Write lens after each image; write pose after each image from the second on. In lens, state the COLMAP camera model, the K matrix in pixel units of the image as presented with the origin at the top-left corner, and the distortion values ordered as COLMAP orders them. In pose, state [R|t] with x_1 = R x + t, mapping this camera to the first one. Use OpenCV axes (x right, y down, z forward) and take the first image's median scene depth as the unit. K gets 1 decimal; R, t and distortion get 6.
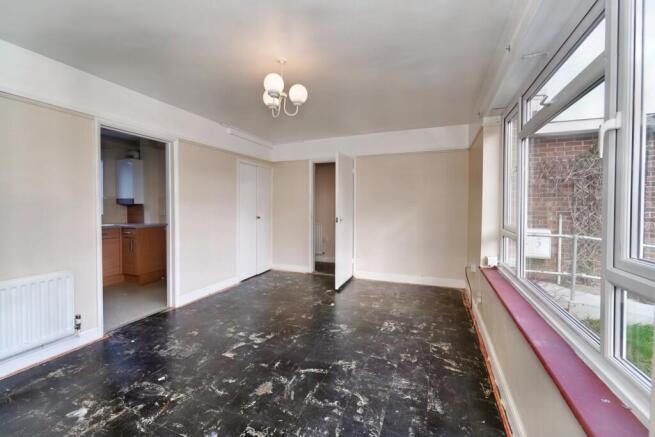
lens RADIAL K [[265.7, 0, 322.8], [0, 265.7, 209.9], [0, 0, 1]] dist [0.001088, -0.000135]
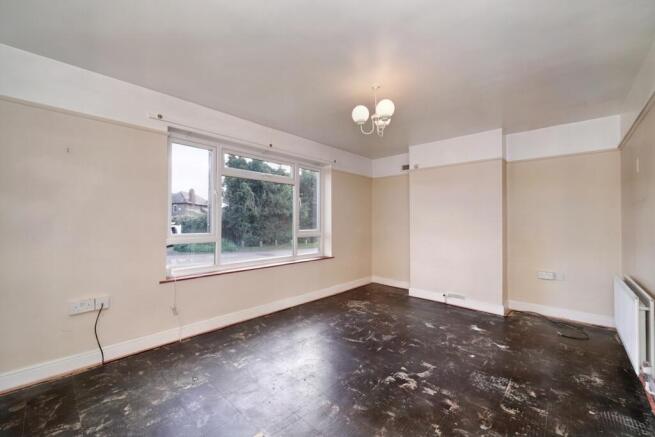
lens RADIAL K [[259.7, 0, 330.6], [0, 259.7, 220.2], [0, 0, 1]] dist [0.001014, 0.000055]
pose [[-0.944247, -0.003101, 0.329222, -0.303706], [0.001055, 0.999922, 0.012444, -0.014453], [-0.329235, 0.012098, -0.944170, 1.902268]]
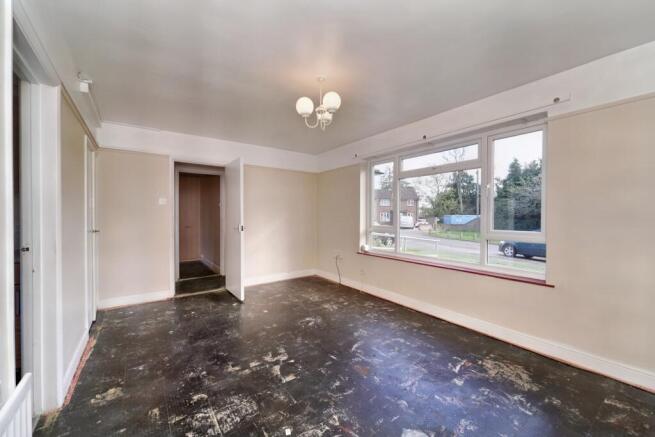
lens RADIAL K [[265.7, 0, 322.8], [0, 265.7, 209.9], [0, 0, 1]] dist [0.001088, -0.000135]
pose [[0.526089, 0.019930, 0.850196, -0.985037], [0.011627, 0.999463, -0.030624, 0.011824], [-0.850350, 0.025996, 0.525575, 0.395702]]
